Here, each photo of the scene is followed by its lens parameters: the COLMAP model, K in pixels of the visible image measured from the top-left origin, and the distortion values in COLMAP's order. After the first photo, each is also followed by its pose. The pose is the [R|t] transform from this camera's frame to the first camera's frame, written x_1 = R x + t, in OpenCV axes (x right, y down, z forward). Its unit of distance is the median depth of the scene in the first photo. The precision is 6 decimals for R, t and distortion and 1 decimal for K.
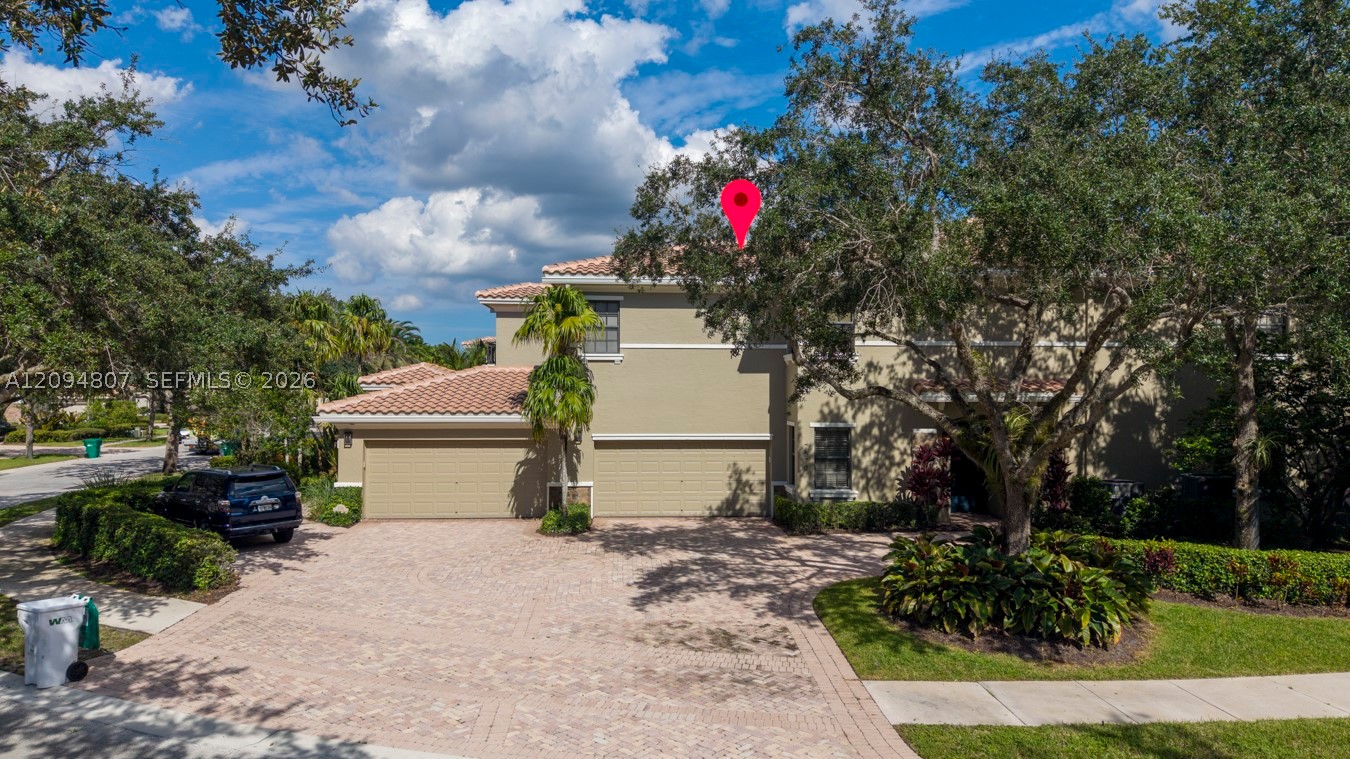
lens RADIAL K [[898.9, 0, 661.8], [0, 898.9, 380.2], [0, 0, 1]] dist [0.034183, -0.037683]
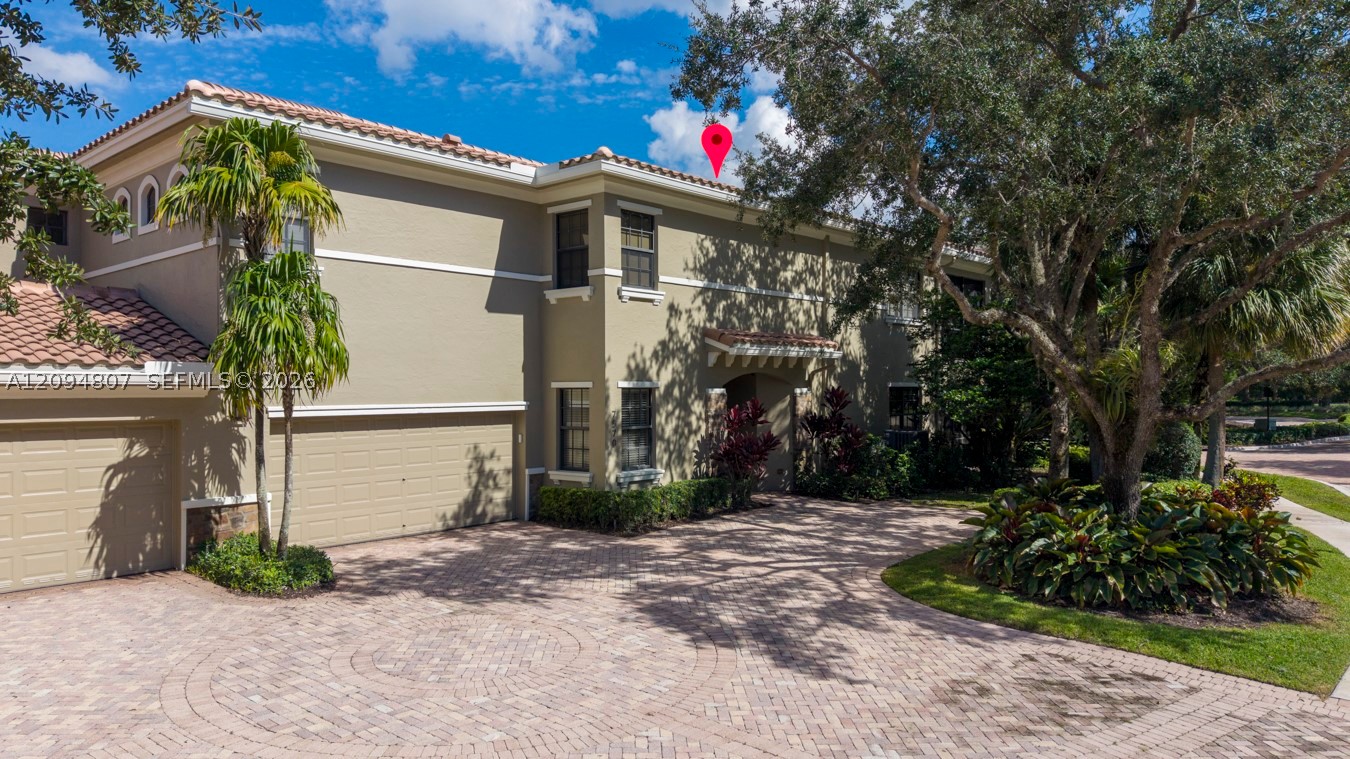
lens RADIAL K [[898.9, 0, 687.2], [0, 898.9, 372.9], [0, 0, 1]] dist [0.034183, -0.037683]
pose [[0.678981, 0.005619, 0.734134, -0.333226], [-0.002893, 0.999983, -0.004979, 0.043977], [-0.734150, 0.001257, 0.678986, 0.459284]]
